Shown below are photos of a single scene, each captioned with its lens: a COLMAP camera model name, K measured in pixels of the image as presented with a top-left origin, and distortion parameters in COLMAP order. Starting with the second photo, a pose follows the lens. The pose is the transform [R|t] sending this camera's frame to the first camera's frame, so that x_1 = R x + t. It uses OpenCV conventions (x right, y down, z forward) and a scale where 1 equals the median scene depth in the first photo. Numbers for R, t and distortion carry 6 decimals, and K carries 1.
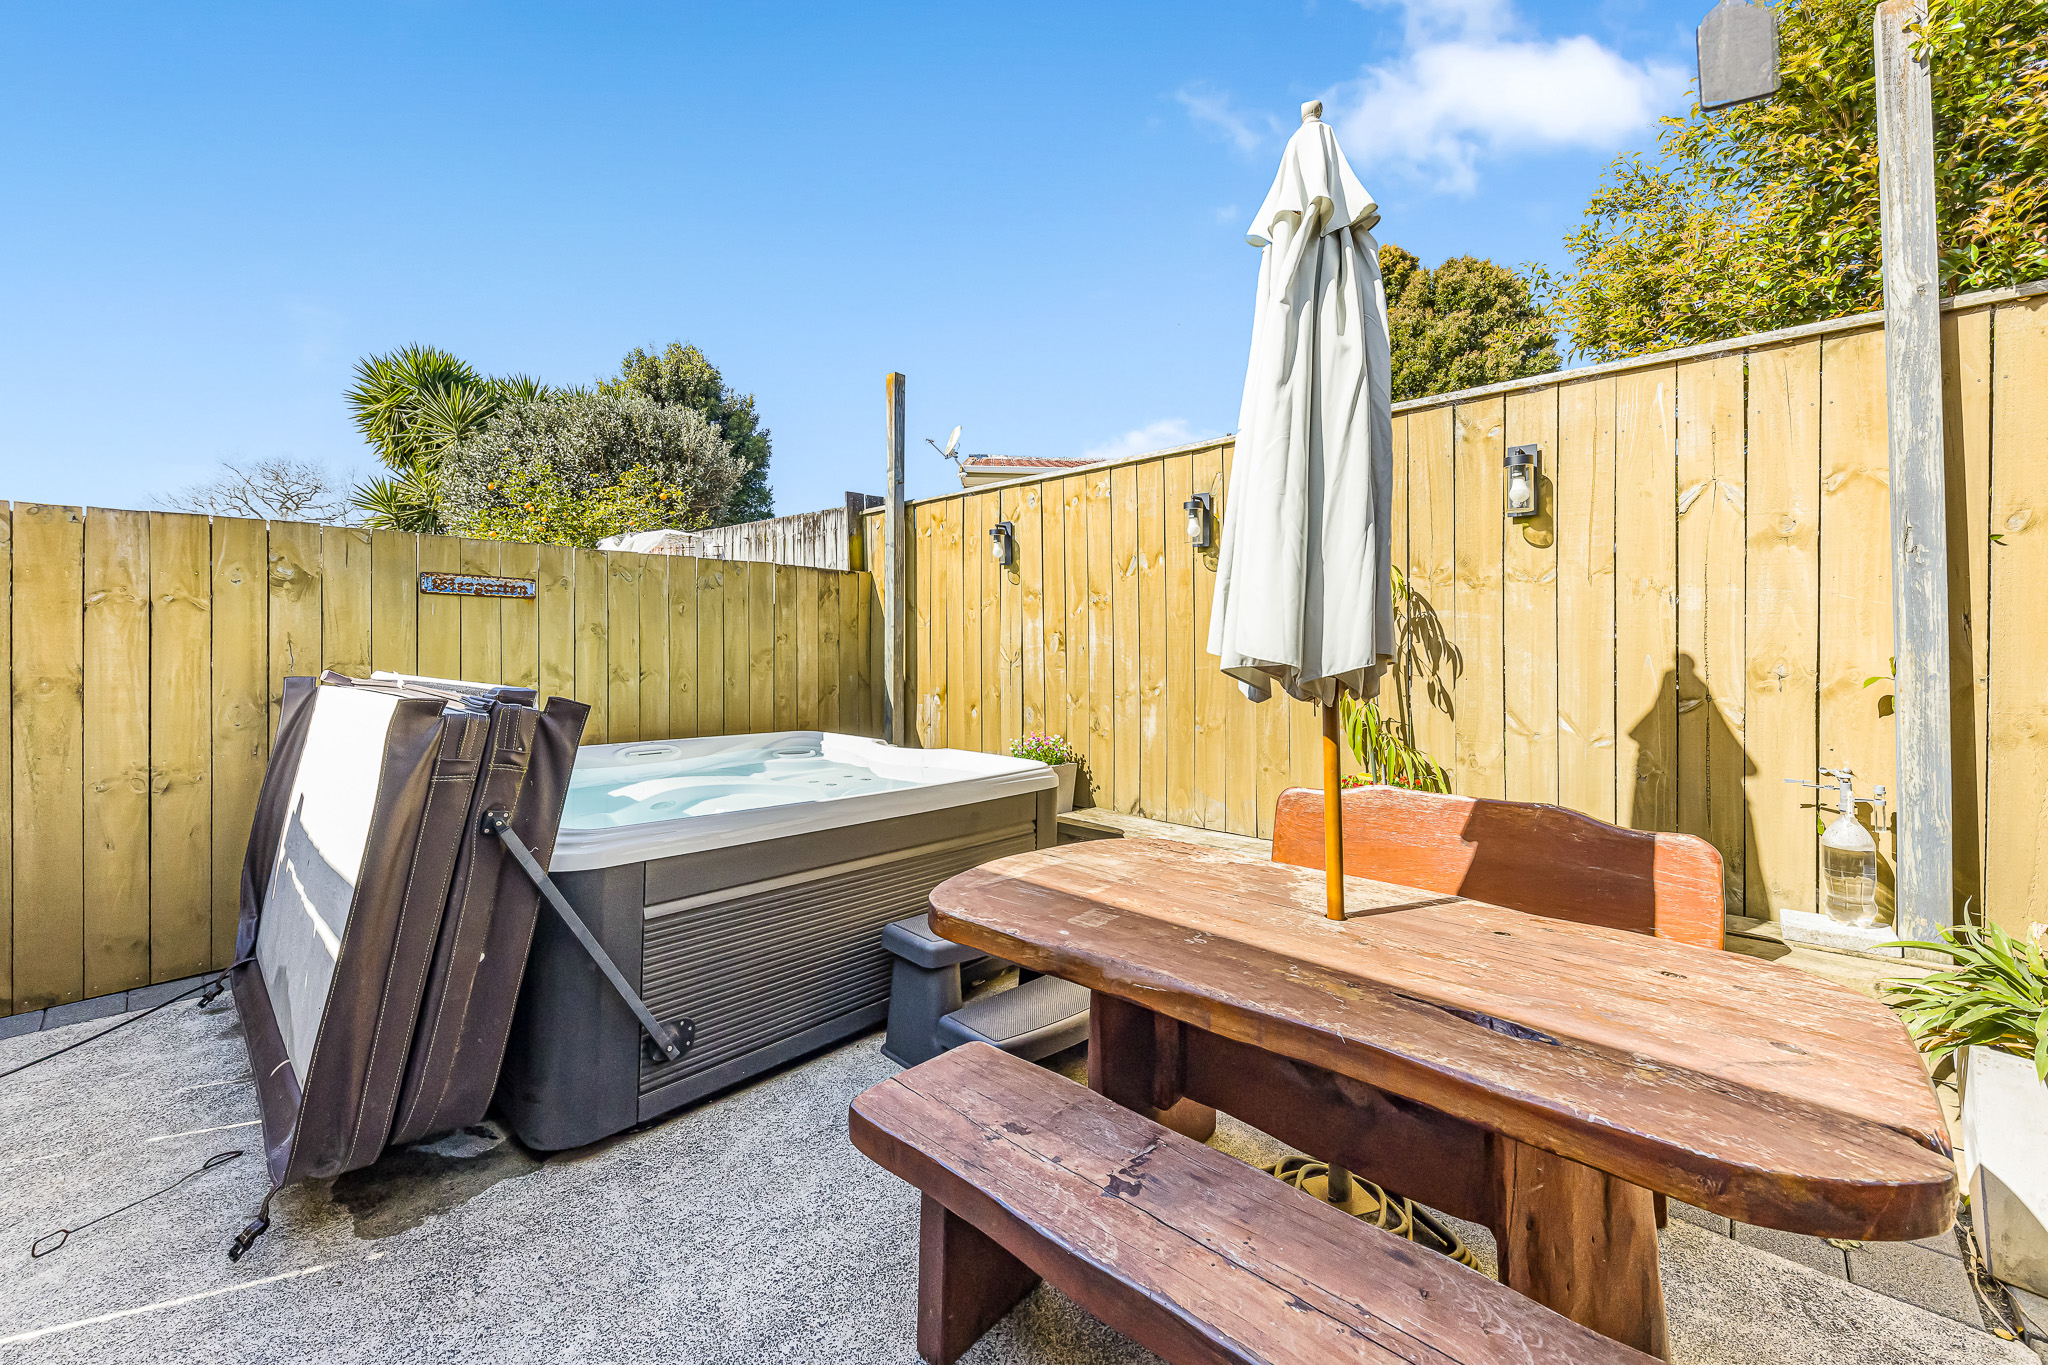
lens RADIAL K [[814.8, 0, 1035.8], [0, 814.8, 698.3], [0, 0, 1]] dist [-0.001468, 0.000047]
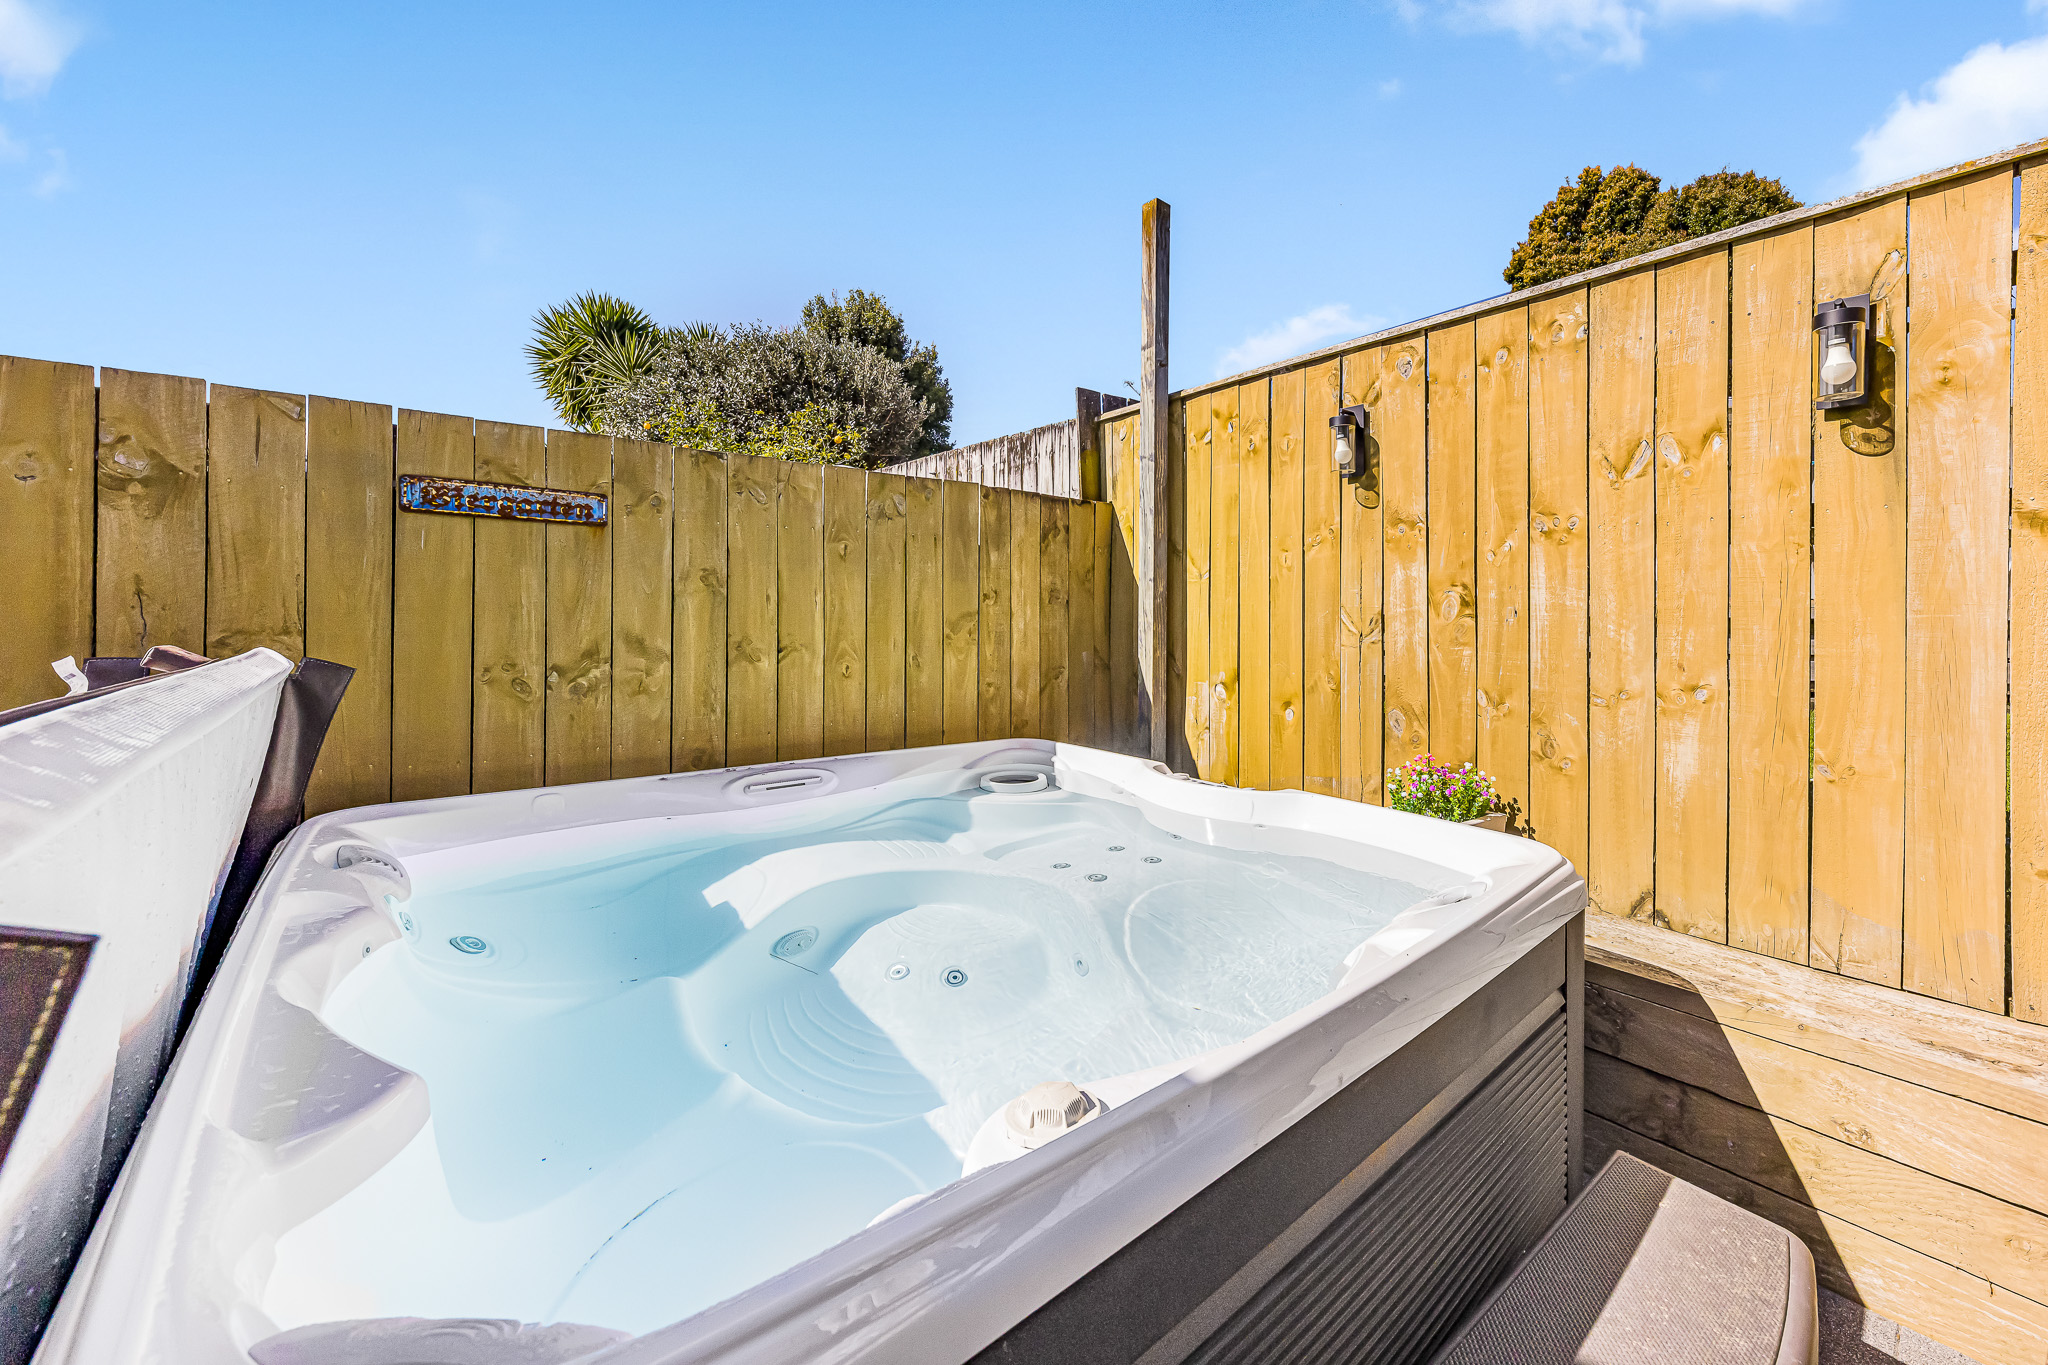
lens RADIAL K [[761.8, 0, 1112.2], [0, 761.8, 671.3], [0, 0, 1]] dist [0.001581, -0.000200]
pose [[0.995274, 0.011771, -0.096391, -0.150429], [-0.010735, 0.999879, 0.011254, -0.020224], [0.096512, -0.010166, 0.995280, 0.385111]]
